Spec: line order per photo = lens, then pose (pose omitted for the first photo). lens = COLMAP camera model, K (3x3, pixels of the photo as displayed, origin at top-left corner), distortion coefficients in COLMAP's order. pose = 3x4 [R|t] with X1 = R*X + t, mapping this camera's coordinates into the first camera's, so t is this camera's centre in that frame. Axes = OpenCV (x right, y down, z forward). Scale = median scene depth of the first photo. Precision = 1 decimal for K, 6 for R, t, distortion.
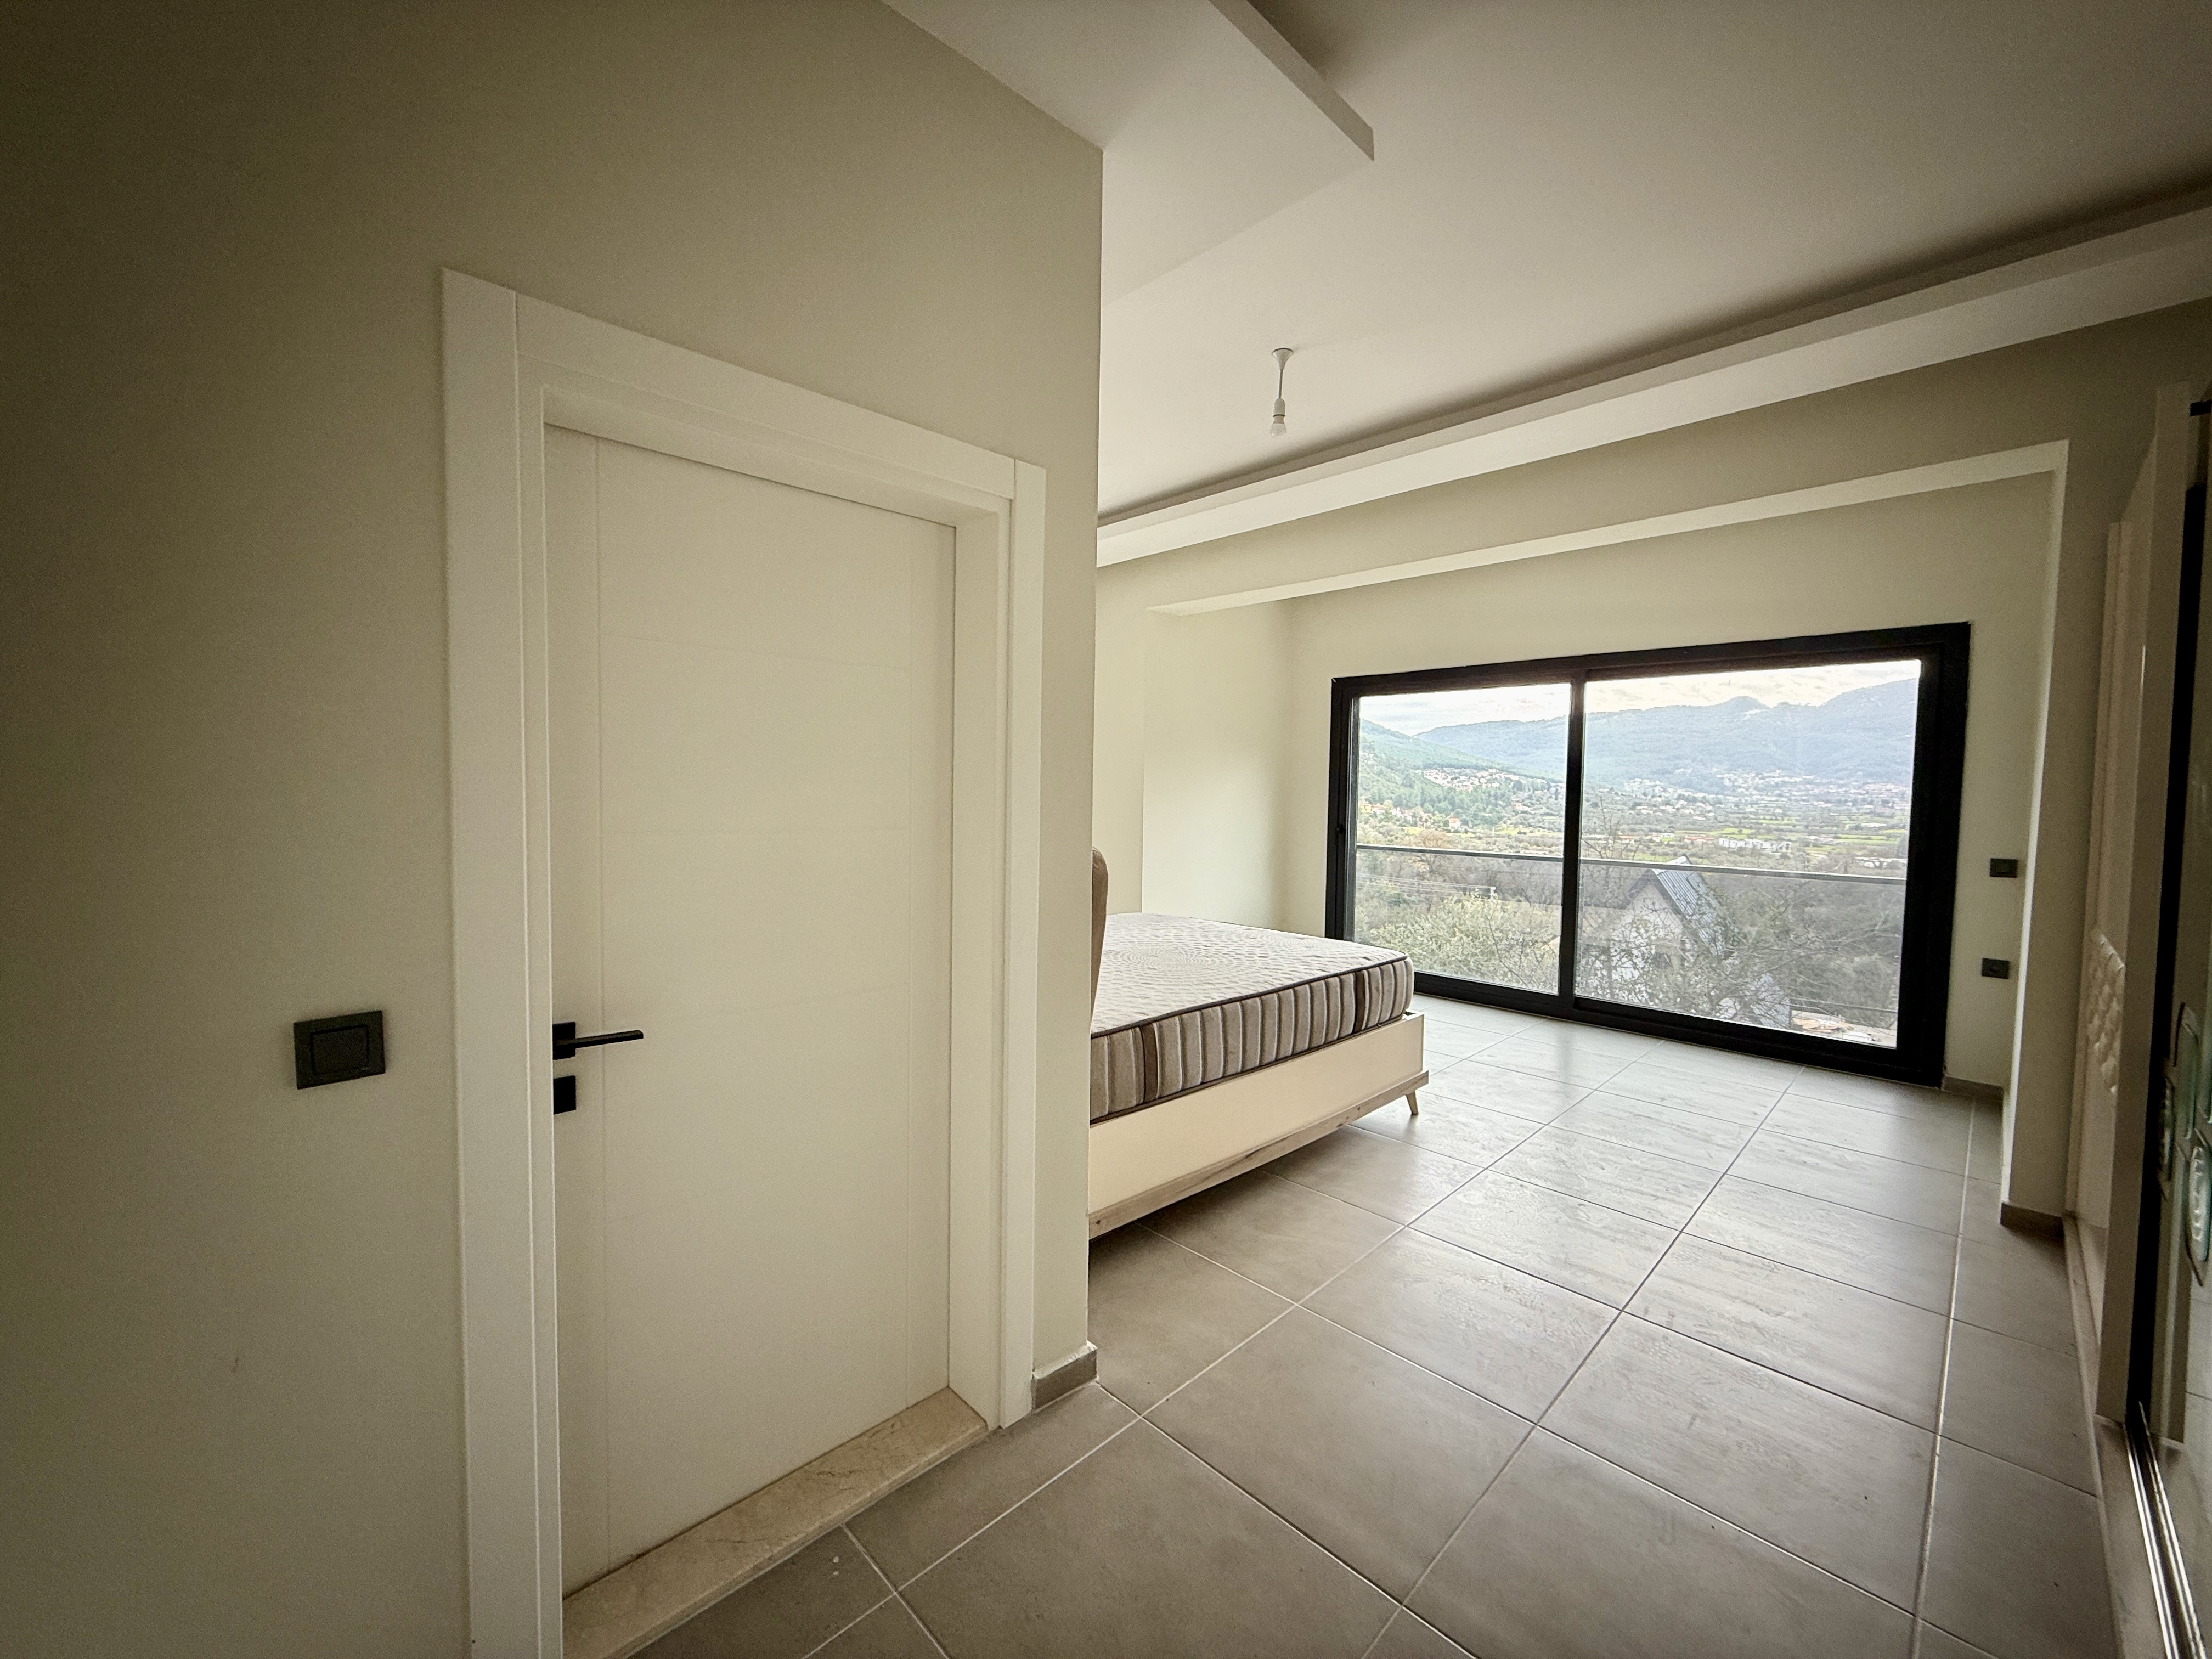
lens RADIAL K [[876.7, 0, 1101.0], [0, 876.7, 827.4], [0, 0, 1]] dist [-0.000722, 0.000491]
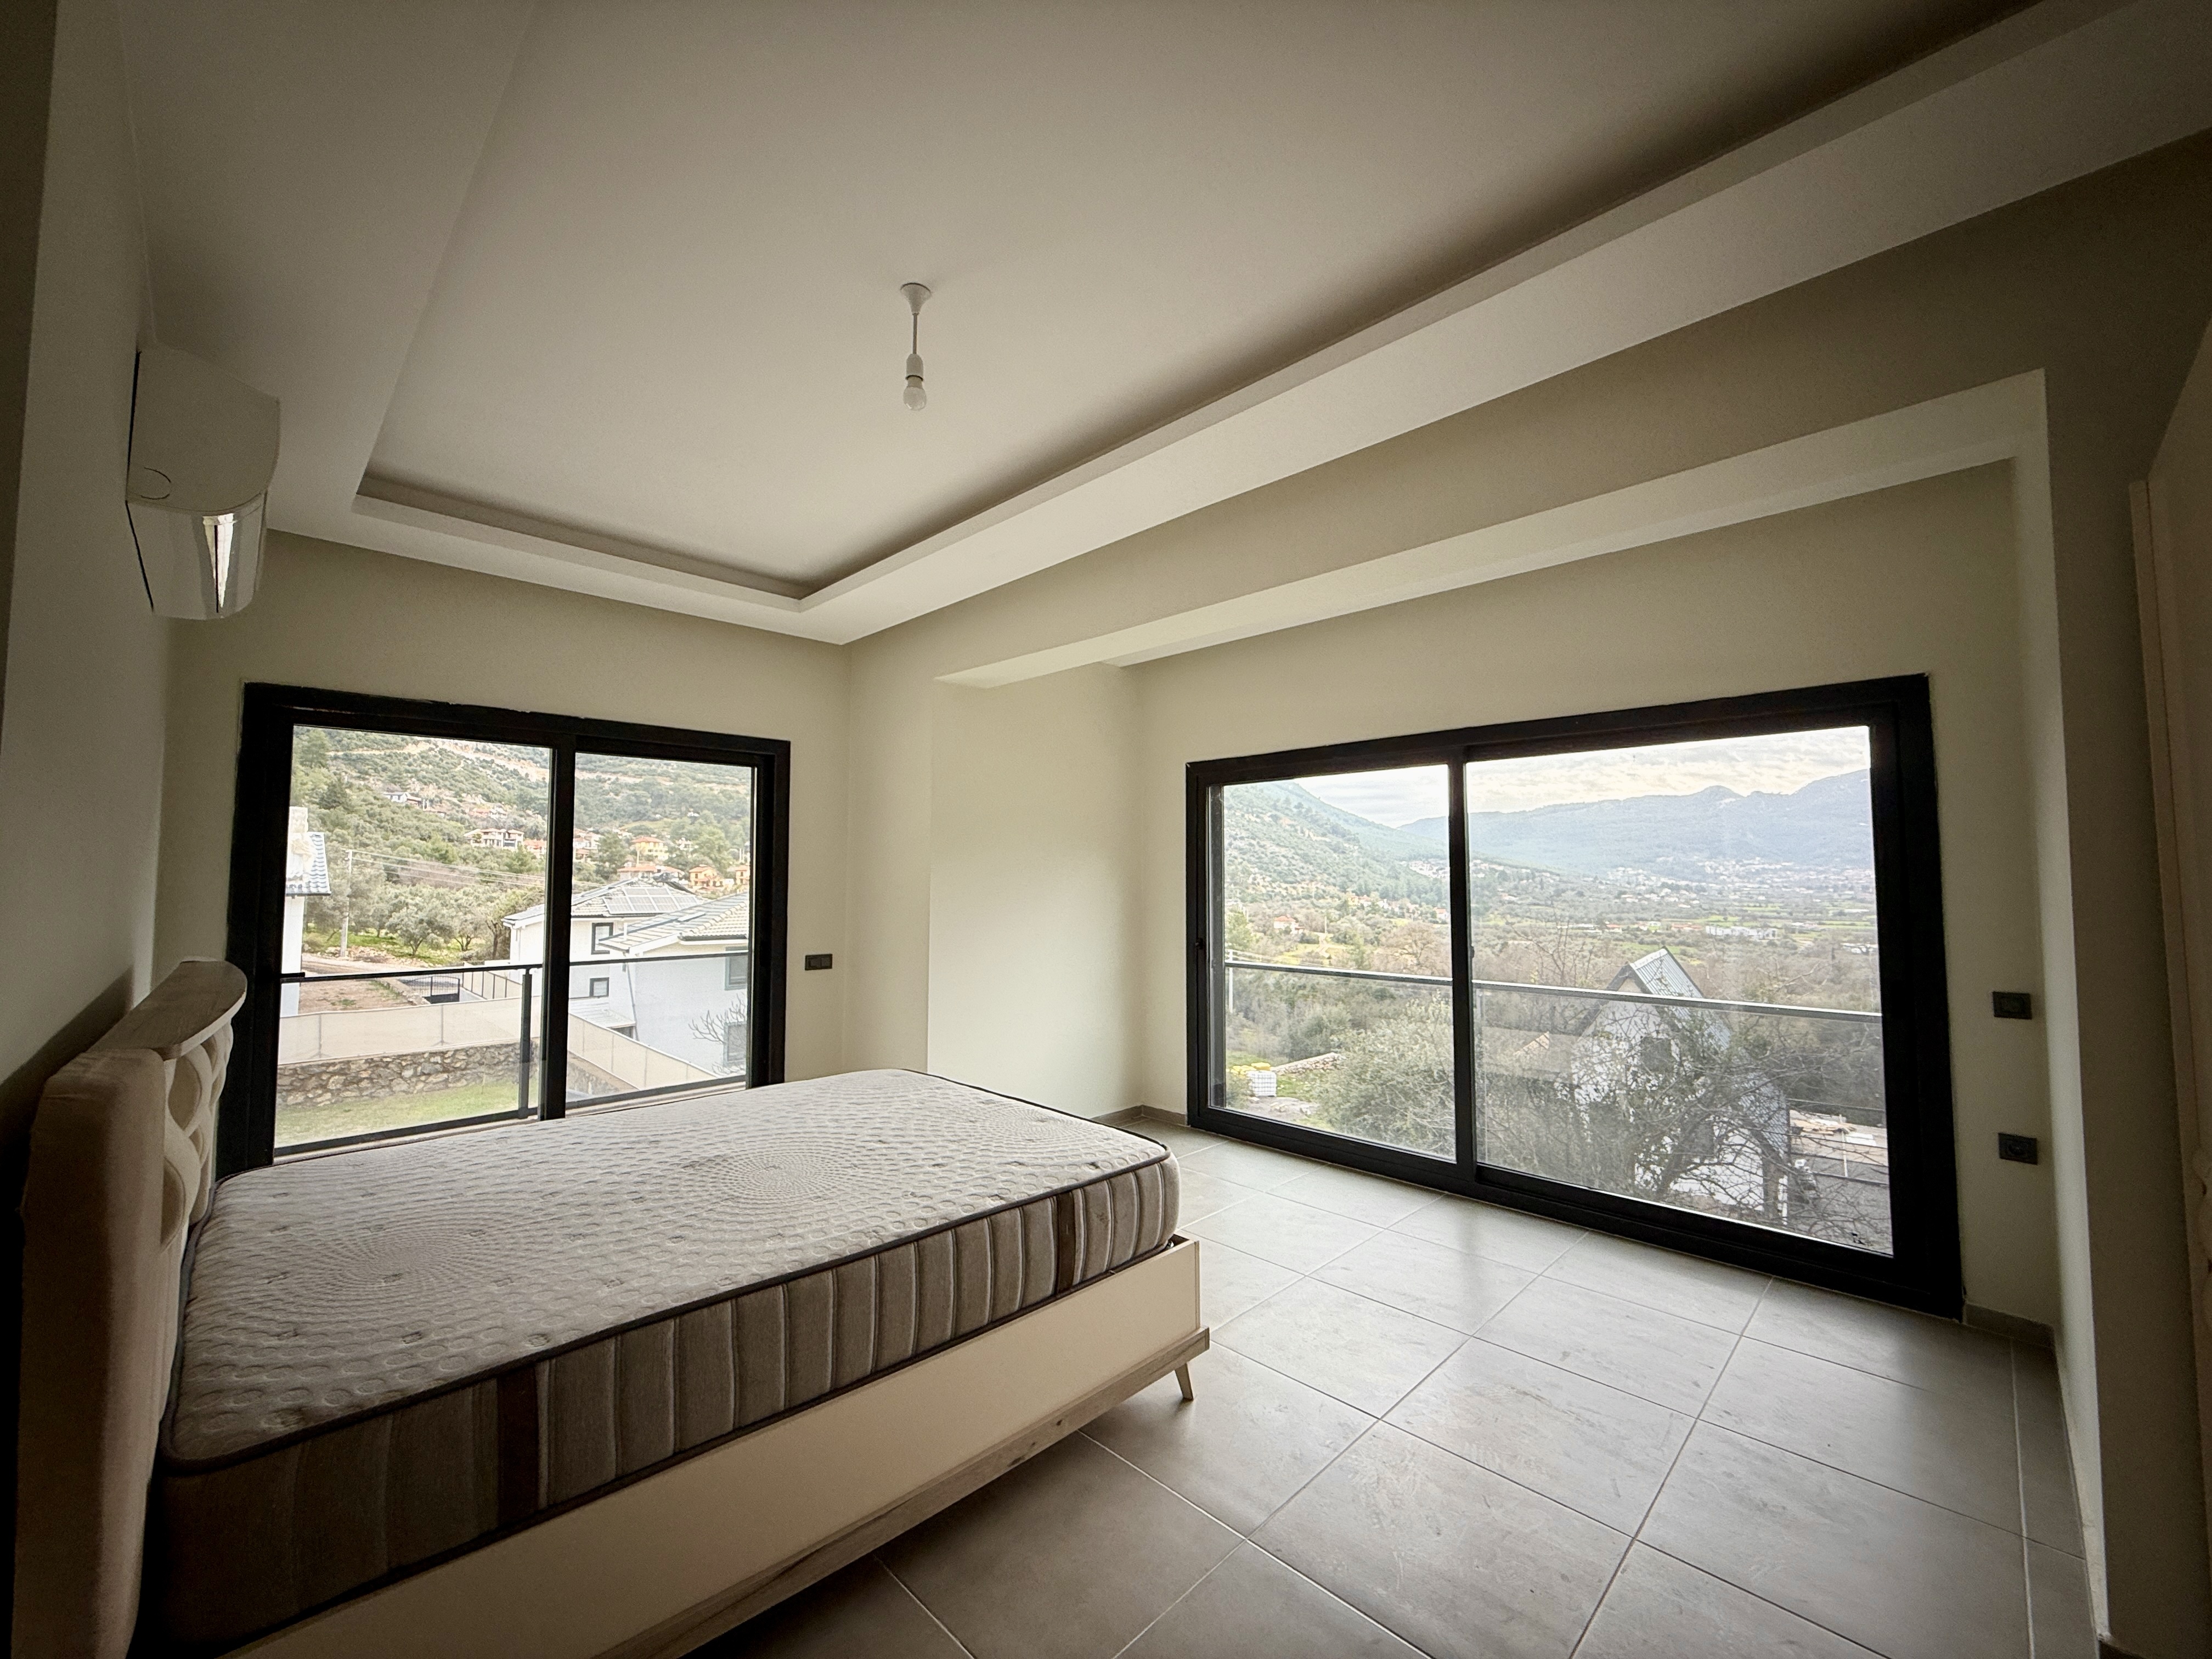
lens RADIAL K [[876.7, 0, 1101.0], [0, 876.7, 827.4], [0, 0, 1]] dist [-0.000722, 0.000491]
pose [[0.999834, -0.010853, 0.014623, 0.247295], [0.012370, 0.994074, -0.107998, -0.027856], [-0.013364, 0.108161, 0.994044, 0.252679]]
